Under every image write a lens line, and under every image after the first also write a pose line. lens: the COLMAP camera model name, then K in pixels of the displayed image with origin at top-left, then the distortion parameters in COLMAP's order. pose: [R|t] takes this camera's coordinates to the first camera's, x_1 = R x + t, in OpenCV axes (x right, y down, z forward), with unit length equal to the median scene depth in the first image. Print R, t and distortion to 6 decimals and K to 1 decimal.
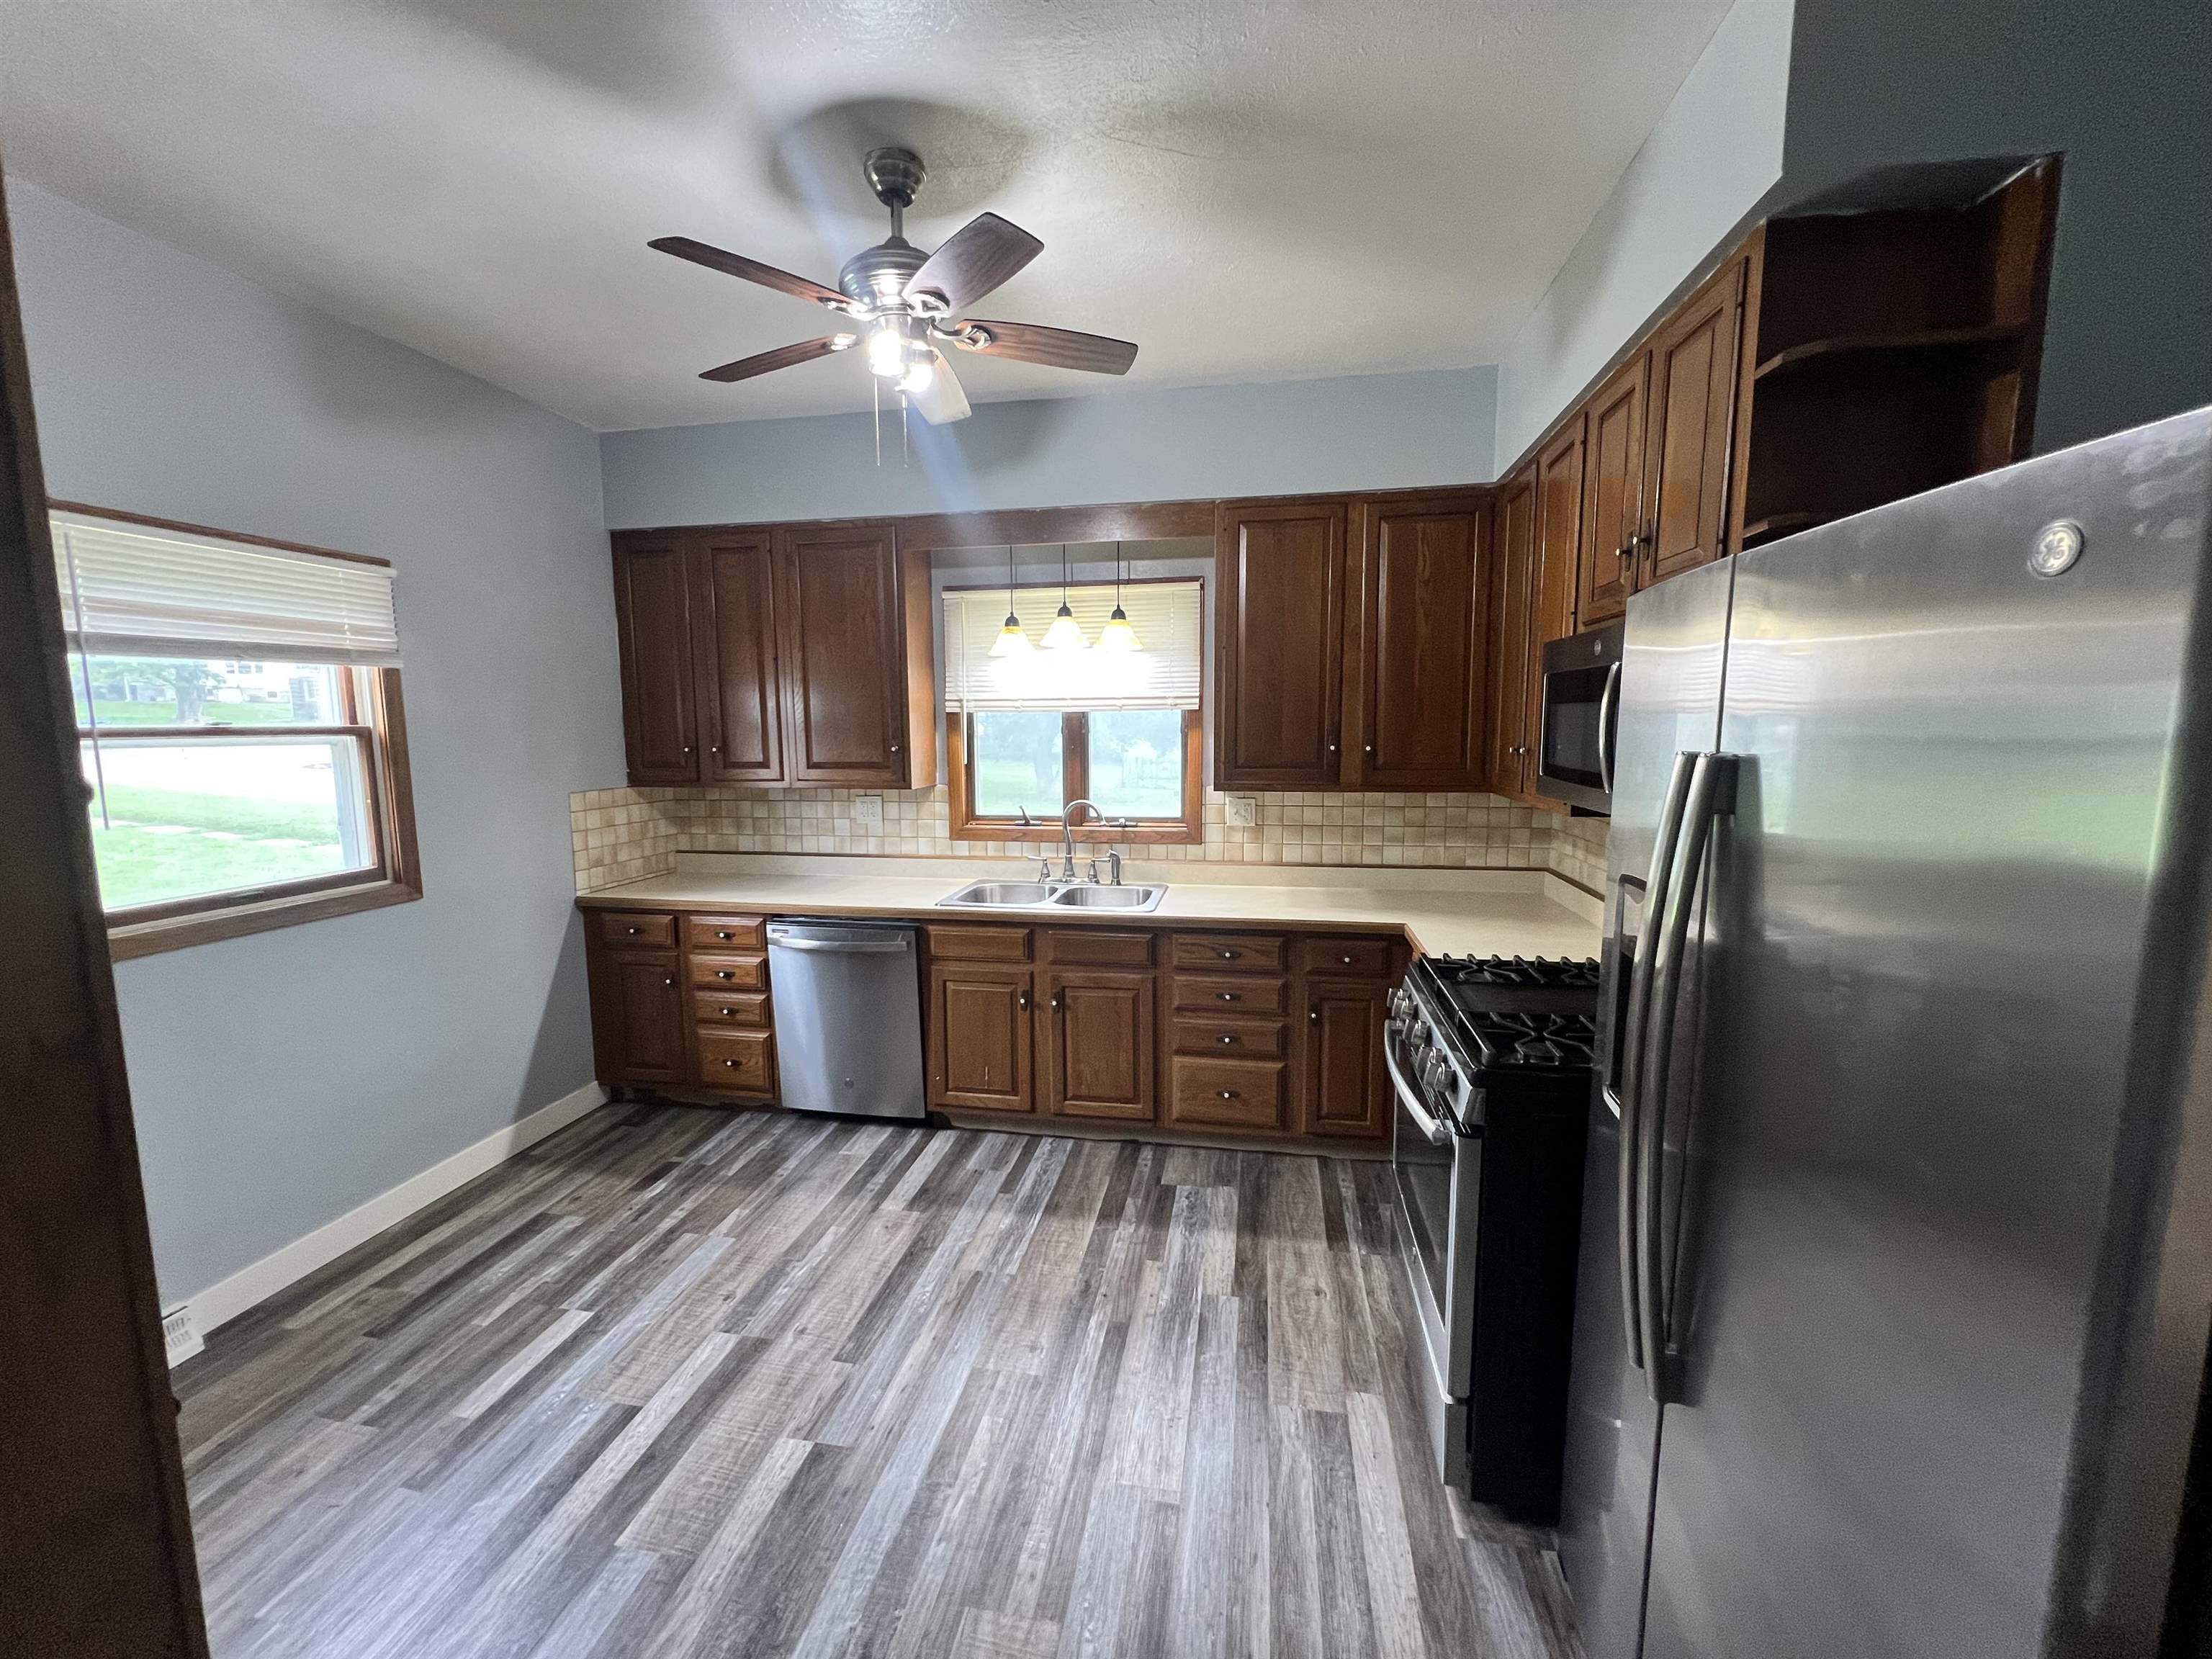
lens RADIAL K [[886.6, 0, 1100.0], [0, 886.6, 830.6], [0, 0, 1]] dist [-0.004122, 0.001061]
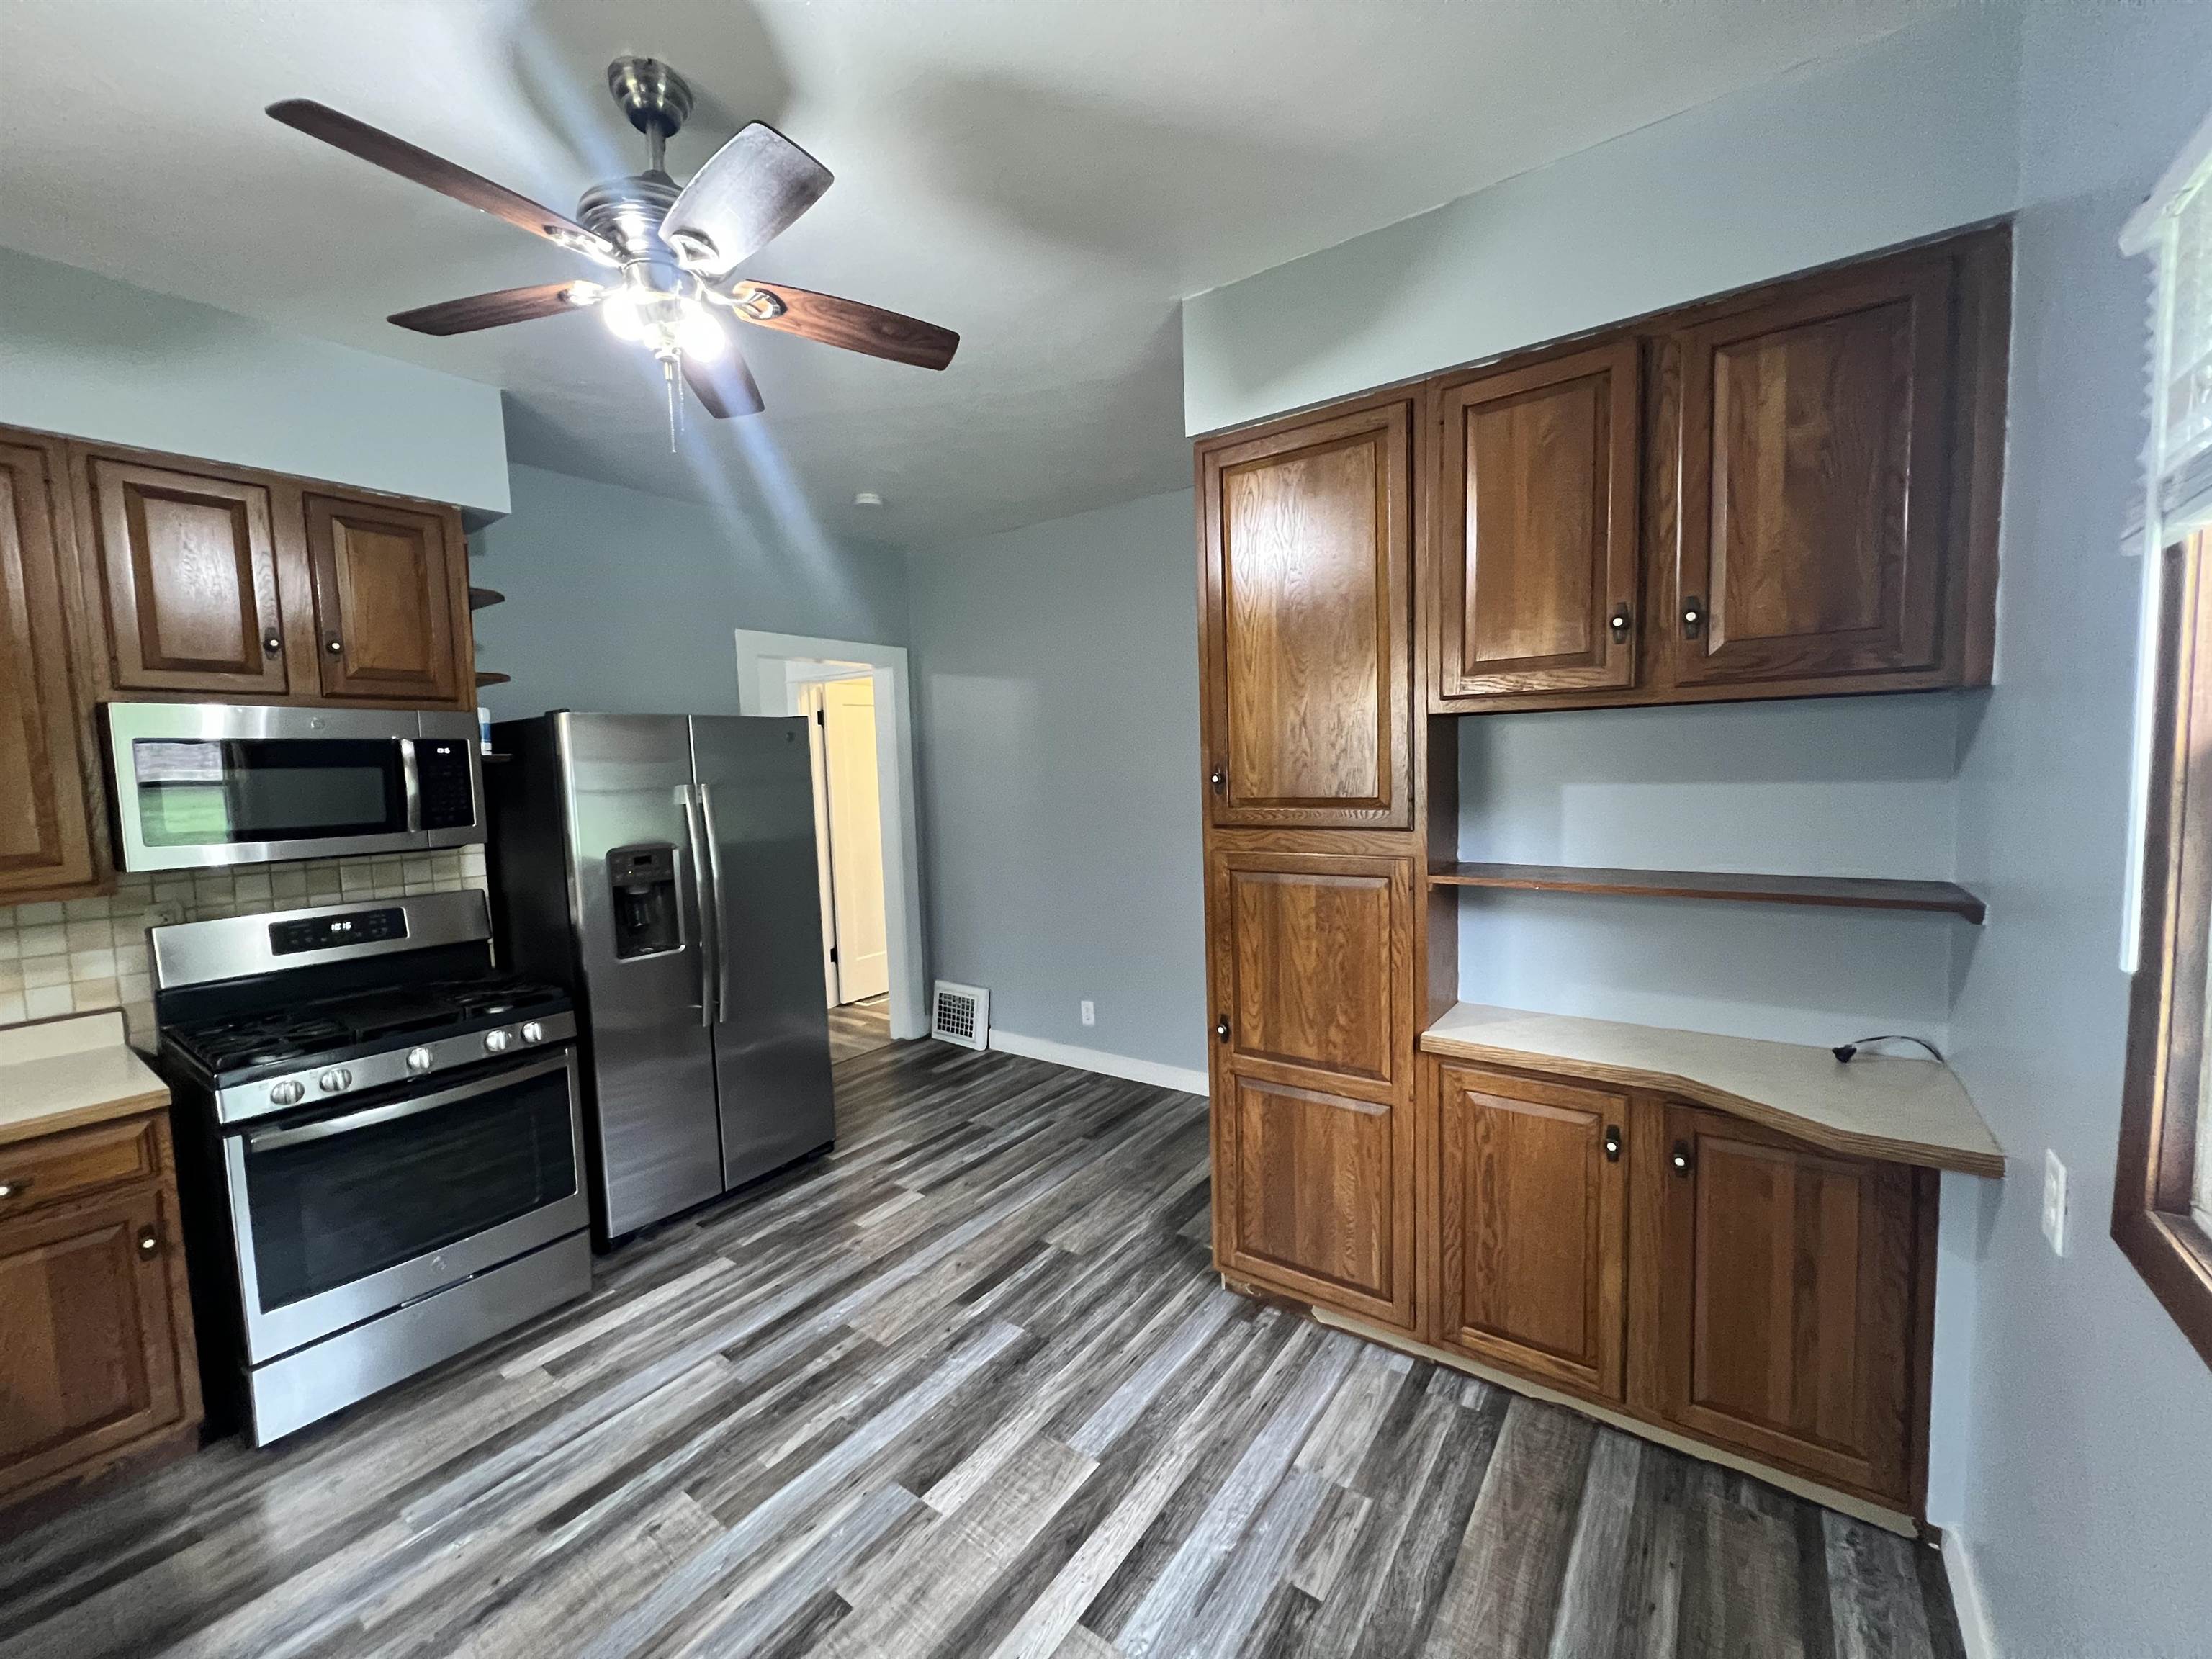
lens RADIAL K [[884.0, 0, 1100.9], [0, 884.0, 830.3], [0, 0, 1]] dist [0.000729, -0.000006]
pose [[-0.901897, 0.000790, 0.431951, -0.595134], [0.087691, 0.979509, 0.181305, -0.121399], [-0.422957, 0.201397, -0.883485, 1.049628]]
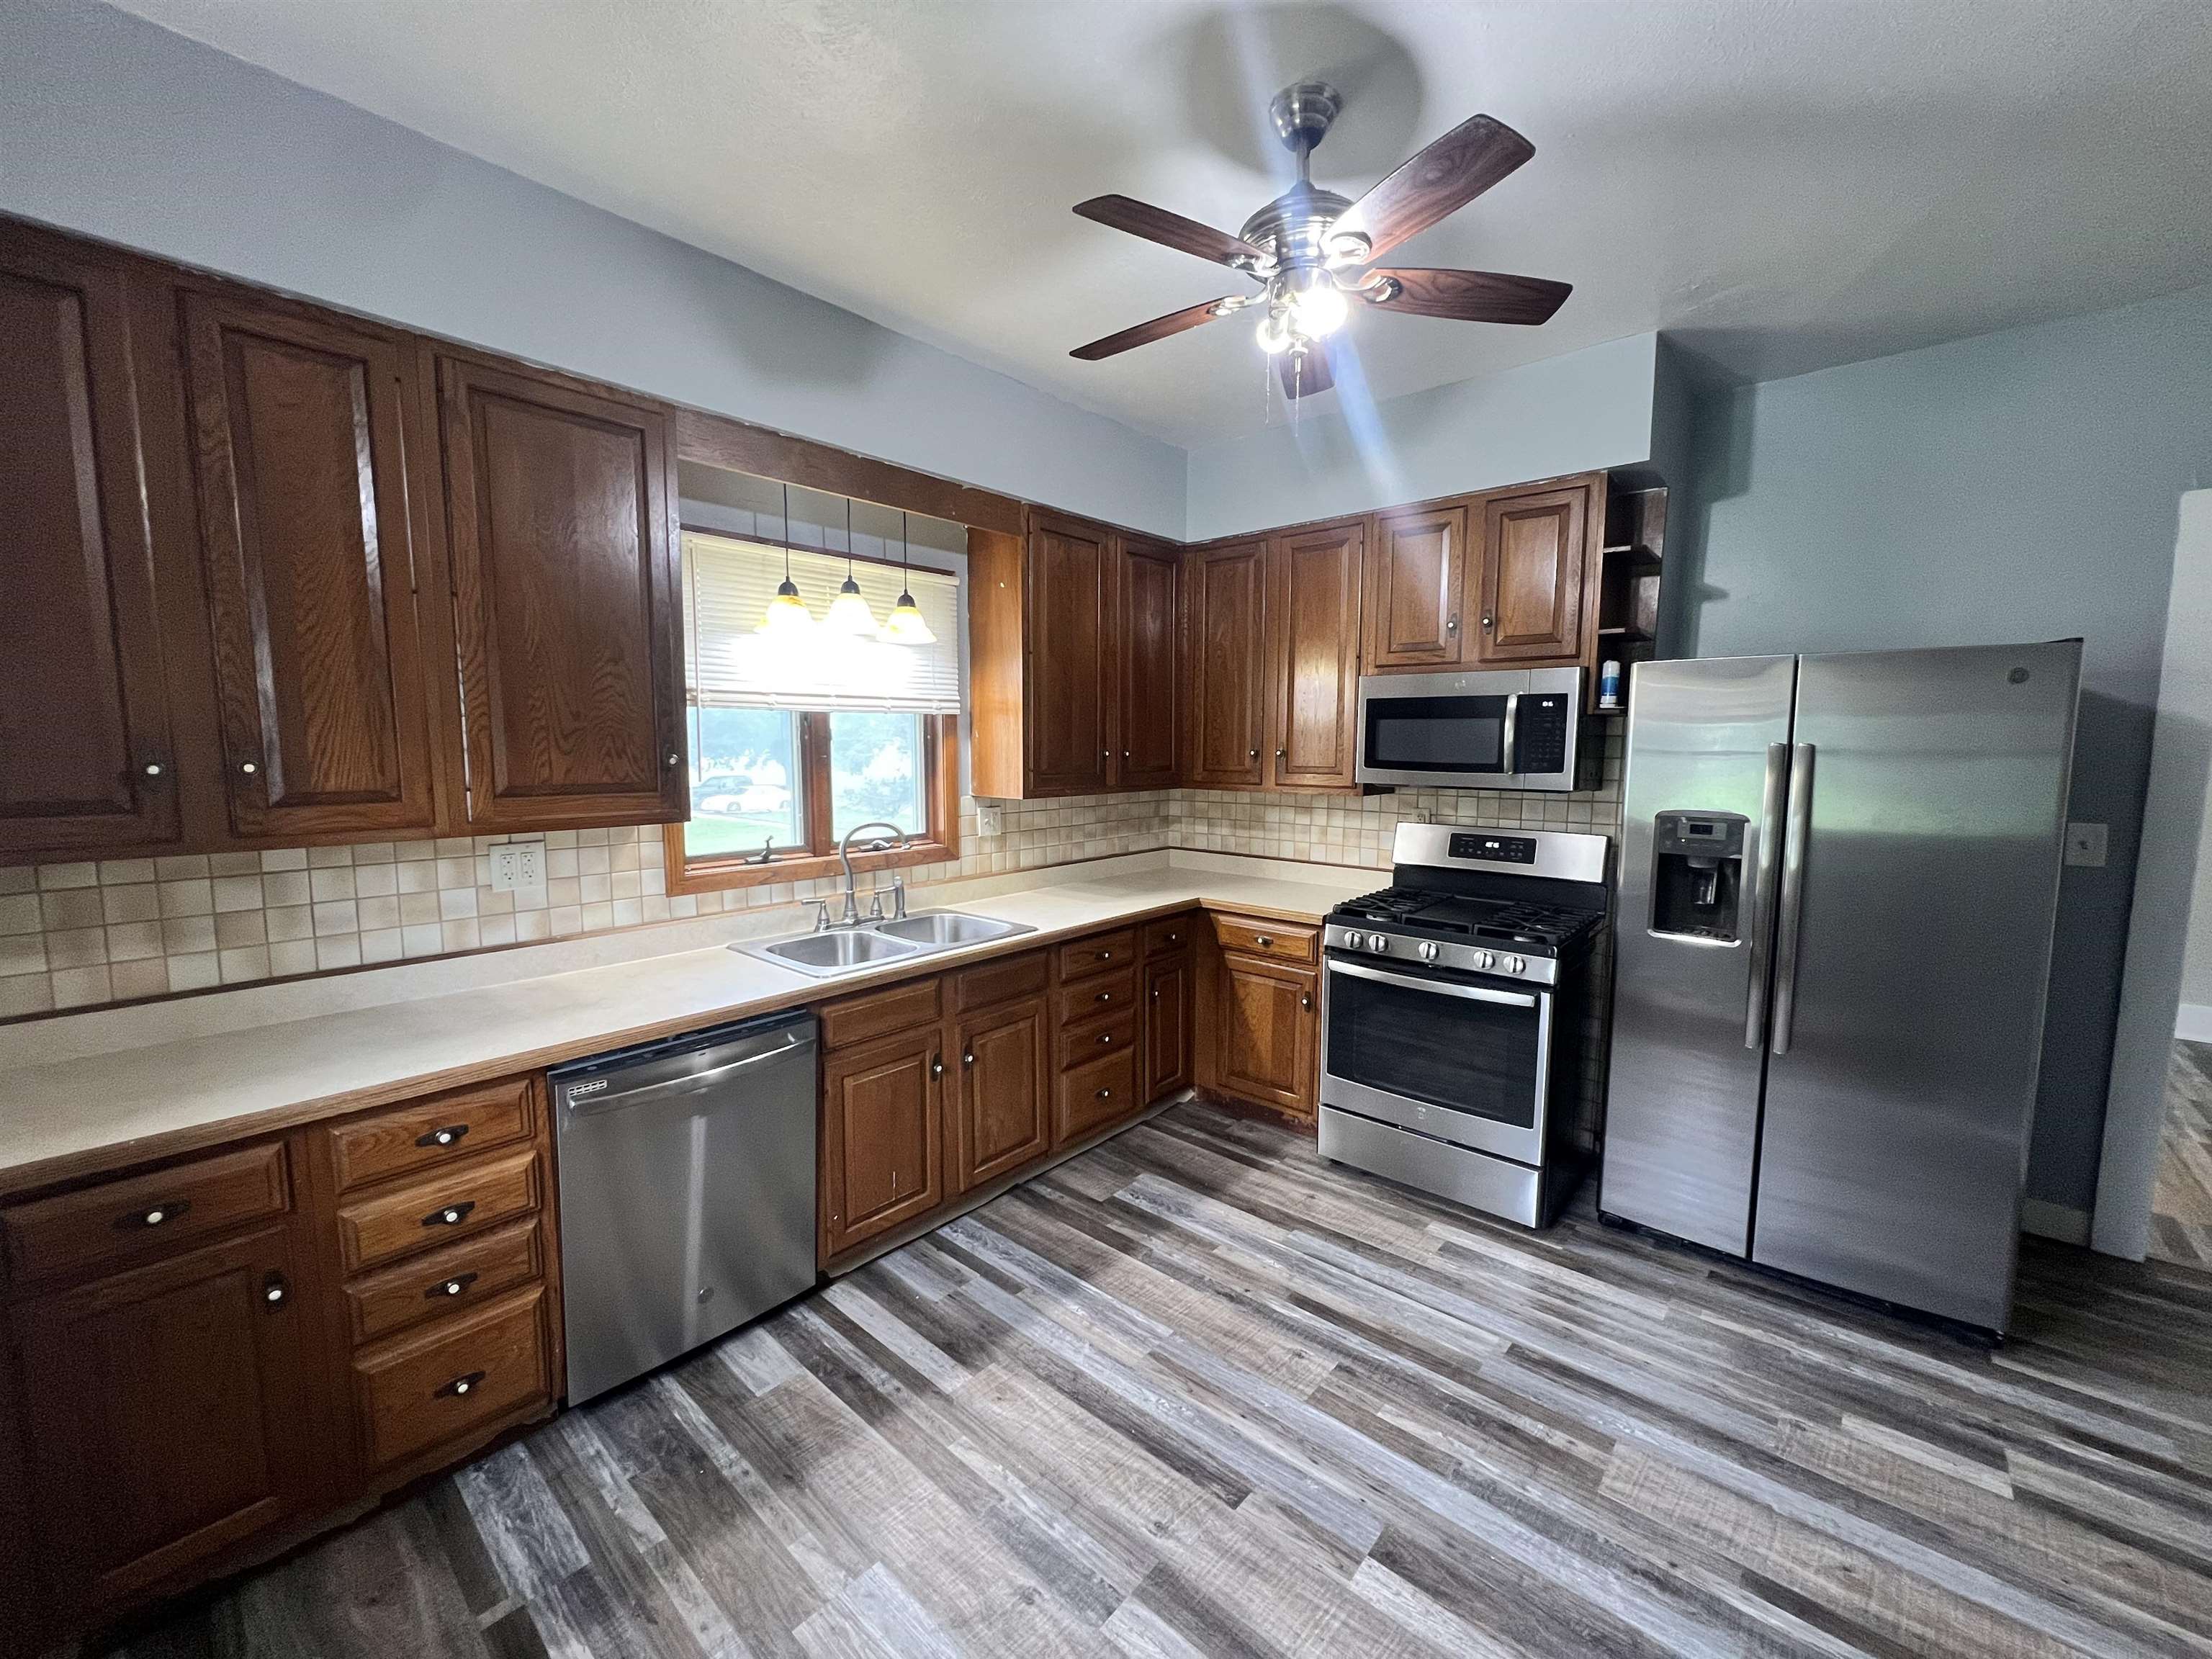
lens RADIAL K [[886.6, 0, 1100.0], [0, 886.6, 830.6], [0, 0, 1]] dist [-0.004122, 0.001061]
pose [[0.513737, -0.079337, 0.854272, -0.730988], [0.093832, 0.994938, 0.035972, -0.041492], [-0.852801, 0.061678, 0.518580, 0.472400]]
